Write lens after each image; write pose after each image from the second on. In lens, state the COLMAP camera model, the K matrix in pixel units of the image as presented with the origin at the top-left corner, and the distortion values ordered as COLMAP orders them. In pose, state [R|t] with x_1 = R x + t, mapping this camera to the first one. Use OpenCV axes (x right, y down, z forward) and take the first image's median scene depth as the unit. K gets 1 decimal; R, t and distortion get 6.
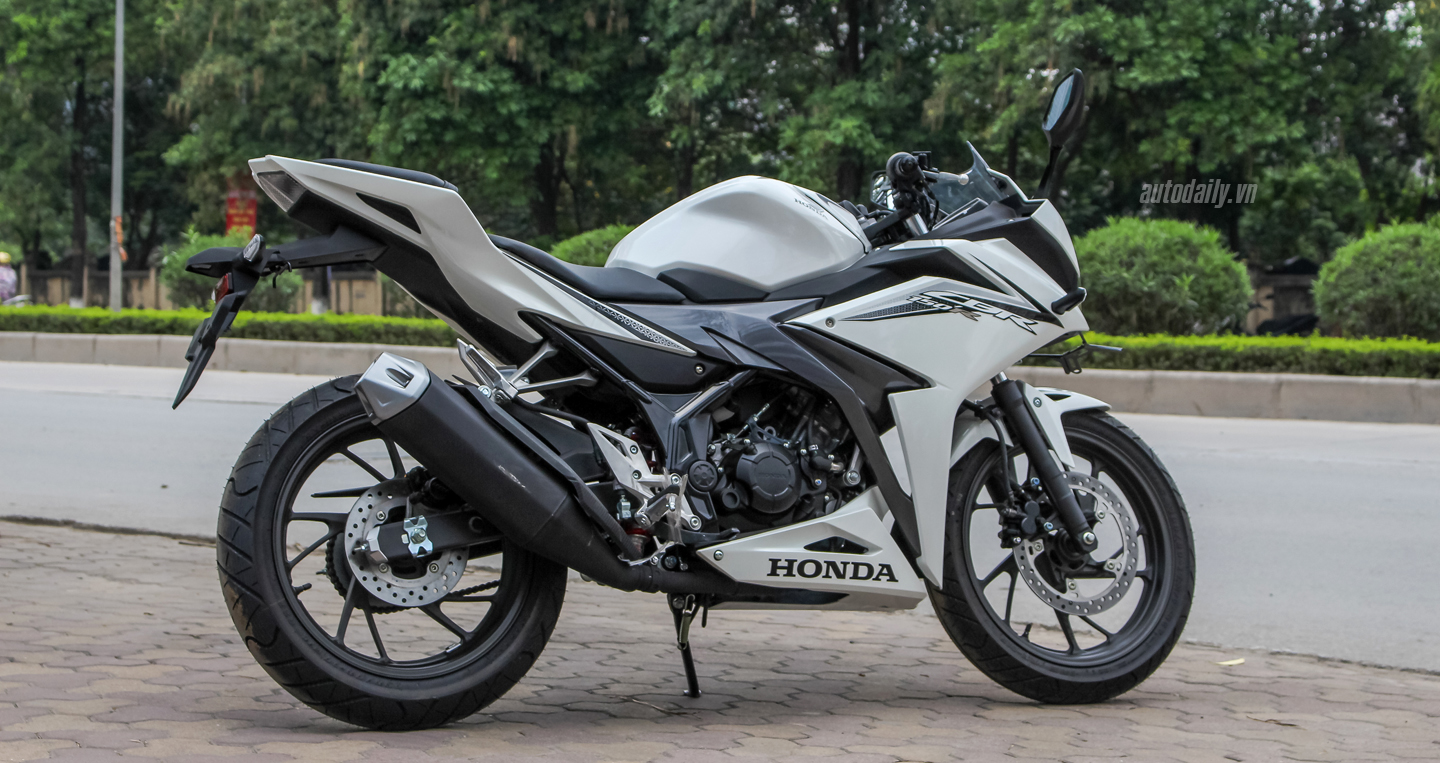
lens RADIAL K [[2922.0, 0, 720.0], [0, 2922.0, 381.5], [0, 0, 1]] dist [0.009865, 0.451024]
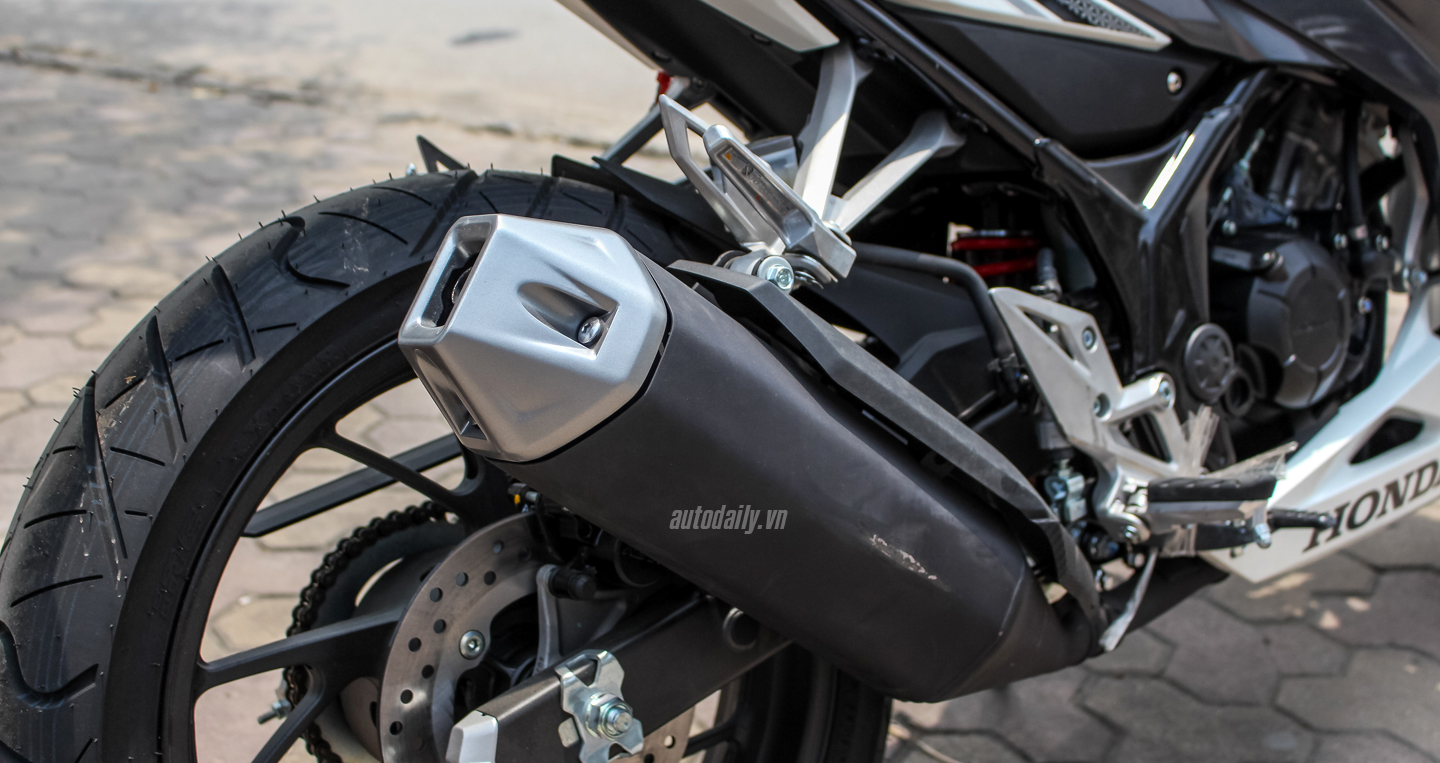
lens RADIAL K [[1898.7, 0, 720.0], [0, 1898.7, 381.5], [0, 0, 1]] dist [-0.059747, -0.029089]
pose [[0.971488, -0.084773, 0.221414, -0.132632], [0.001386, 0.935905, 0.352251, -0.058939], [-0.237083, -0.341901, 0.909338, 0.795954]]
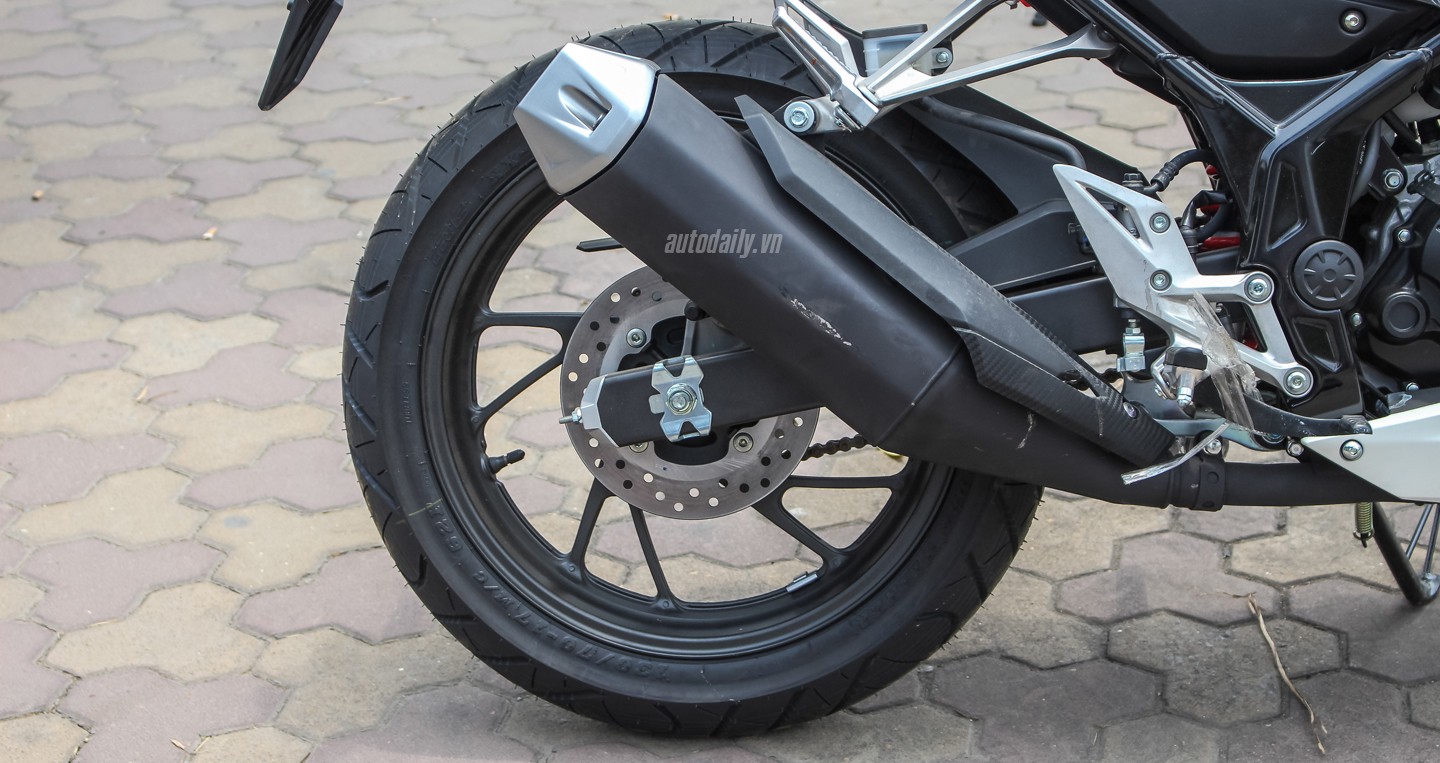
lens RADIAL K [[2887.4, 0, 720.0], [0, 2887.4, 381.5], [0, 0, 1]] dist [0.008564, 0.234265]
pose [[0.864721, 0.122361, -0.487119, 0.135786], [0.061424, 0.936826, 0.344362, -0.114562], [0.498482, -0.327698, 0.802577, 0.602907]]
